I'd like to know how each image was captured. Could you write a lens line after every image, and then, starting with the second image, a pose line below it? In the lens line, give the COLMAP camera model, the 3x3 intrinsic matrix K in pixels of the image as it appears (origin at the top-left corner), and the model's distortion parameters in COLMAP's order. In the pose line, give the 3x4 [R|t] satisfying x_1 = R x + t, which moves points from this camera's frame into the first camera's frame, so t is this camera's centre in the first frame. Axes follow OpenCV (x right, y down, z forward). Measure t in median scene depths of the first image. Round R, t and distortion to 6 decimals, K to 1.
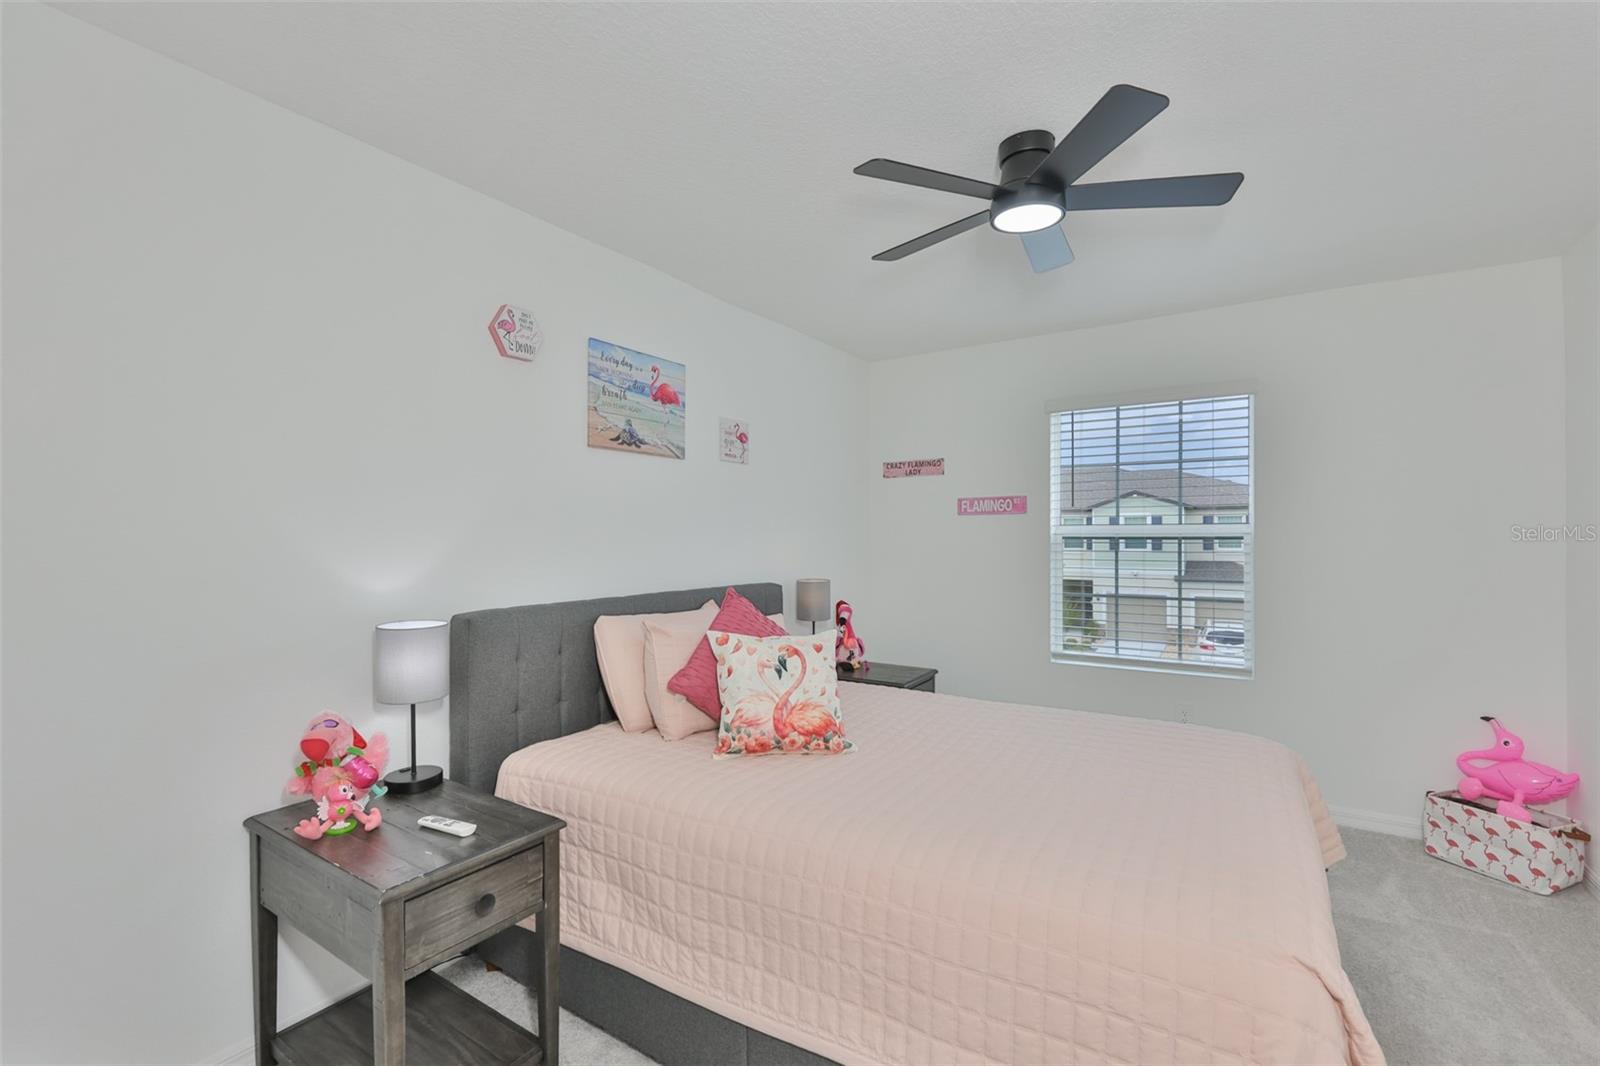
lens RADIAL K [[706.6, 0, 788.5], [0, 706.6, 529.5], [0, 0, 1]] dist [-0.001917, -0.000221]
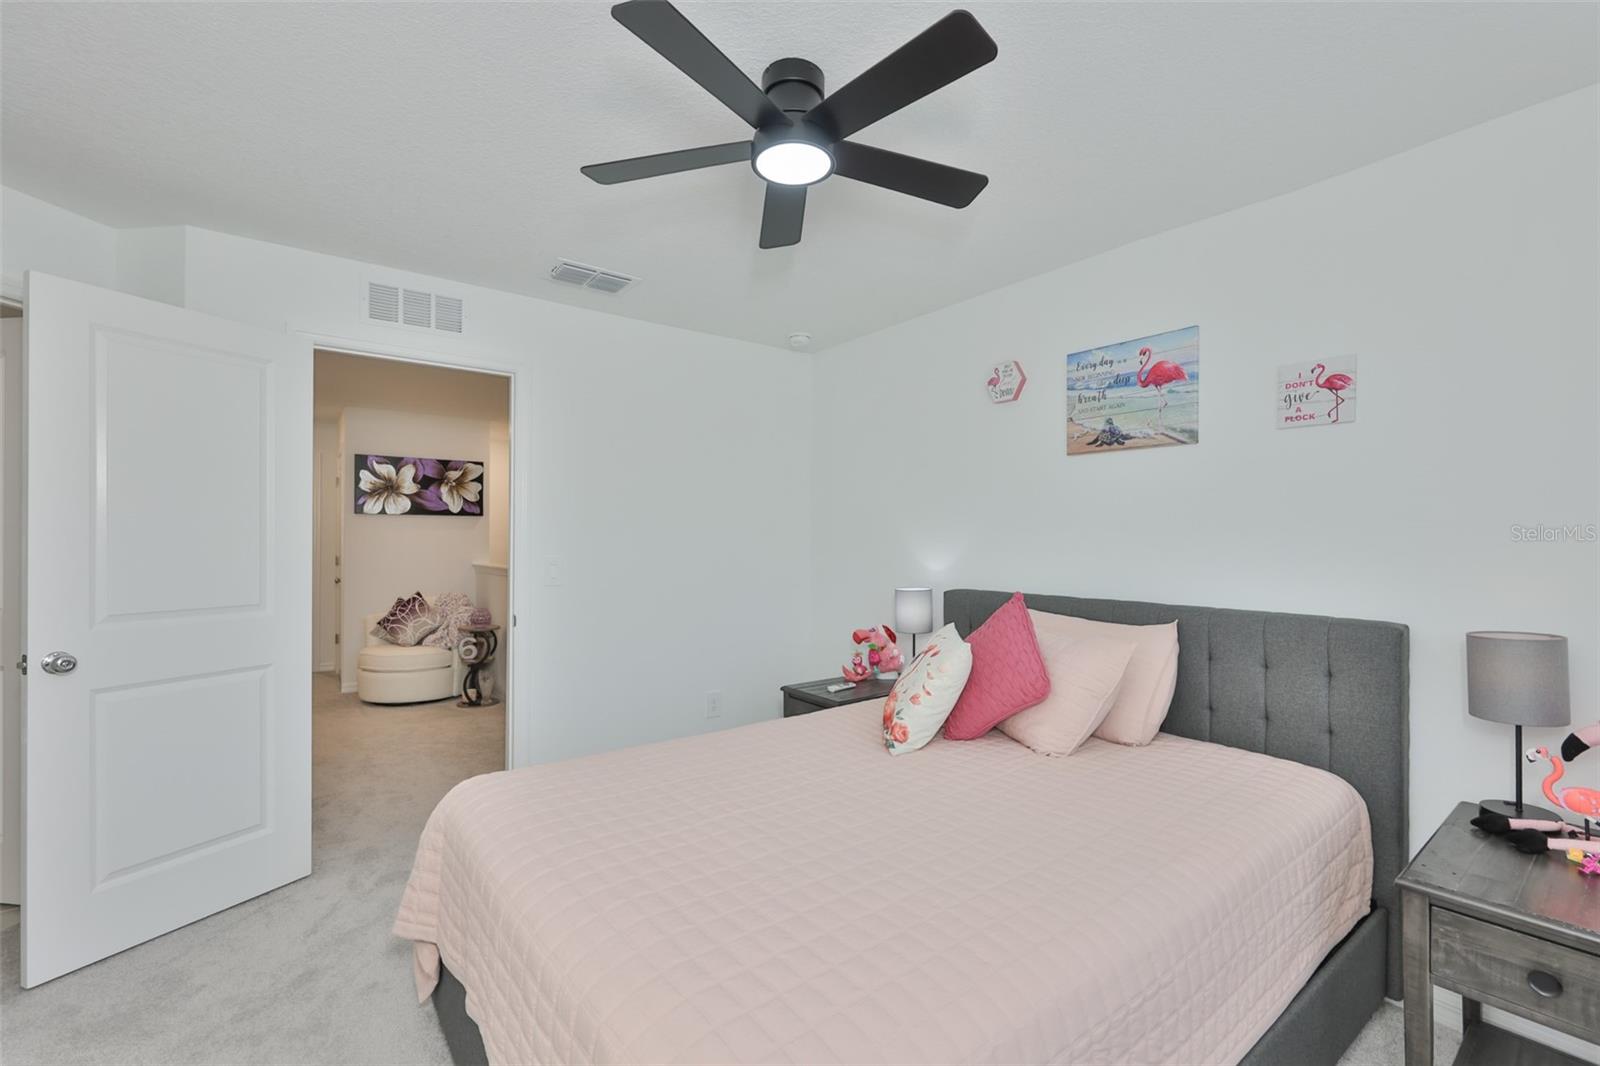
lens RADIAL K [[679.4, 0, 803.7], [0, 679.4, 531.4], [0, 0, 1]] dist [-0.003121, 0.000157]
pose [[-0.319384, -0.009705, -0.947576, 0.782961], [0.004368, 0.999922, -0.011713, 0.008467], [0.947615, -0.007880, -0.319317, 0.892612]]
